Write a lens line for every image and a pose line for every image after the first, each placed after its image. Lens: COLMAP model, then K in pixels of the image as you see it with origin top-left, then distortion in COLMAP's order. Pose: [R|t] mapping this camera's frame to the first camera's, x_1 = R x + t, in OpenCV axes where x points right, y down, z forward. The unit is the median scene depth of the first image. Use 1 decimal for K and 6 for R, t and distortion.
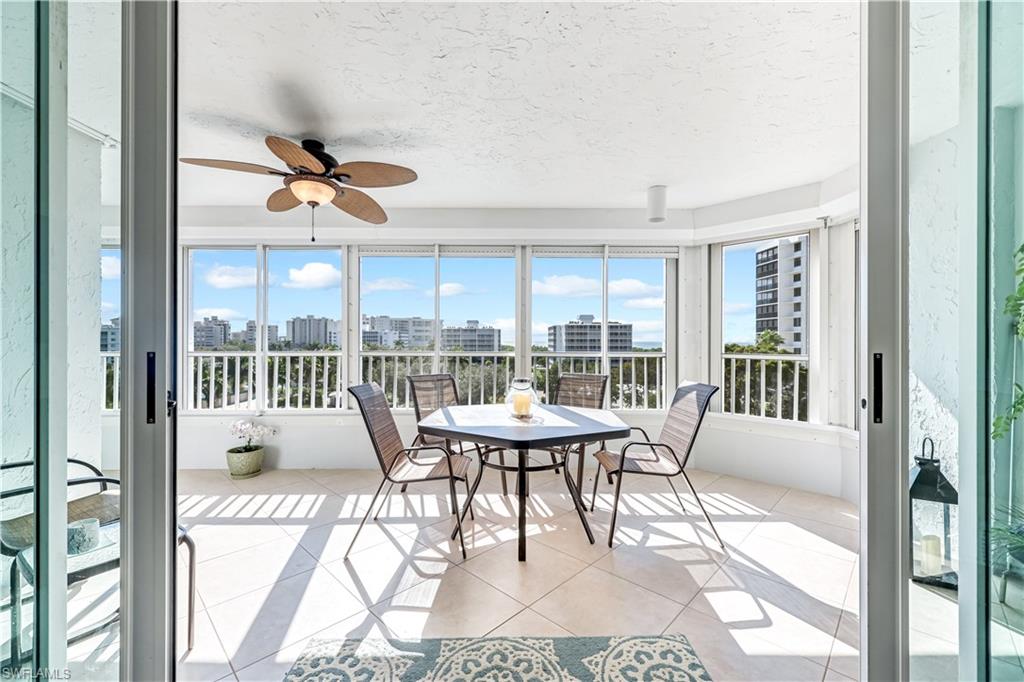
lens RADIAL K [[409.8, 0, 508.0], [0, 409.8, 339.0], [0, 0, 1]] dist [-0.001284, -0.000117]
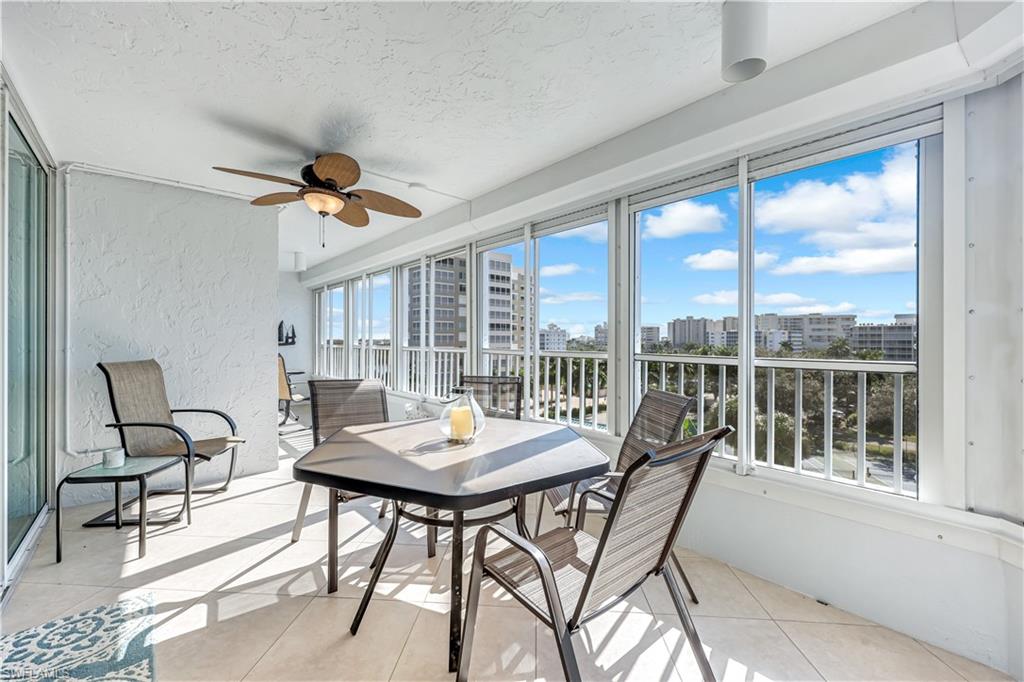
lens RADIAL K [[410.0, 0, 522.0], [0, 410.0, 342.6], [0, 0, 1]] dist [-0.001303, -0.000050]
pose [[0.666311, 0.006085, -0.745649, 0.341916], [-0.000410, 0.999970, 0.007794, 0.004773], [0.745674, -0.004888, 0.666293, 0.320099]]
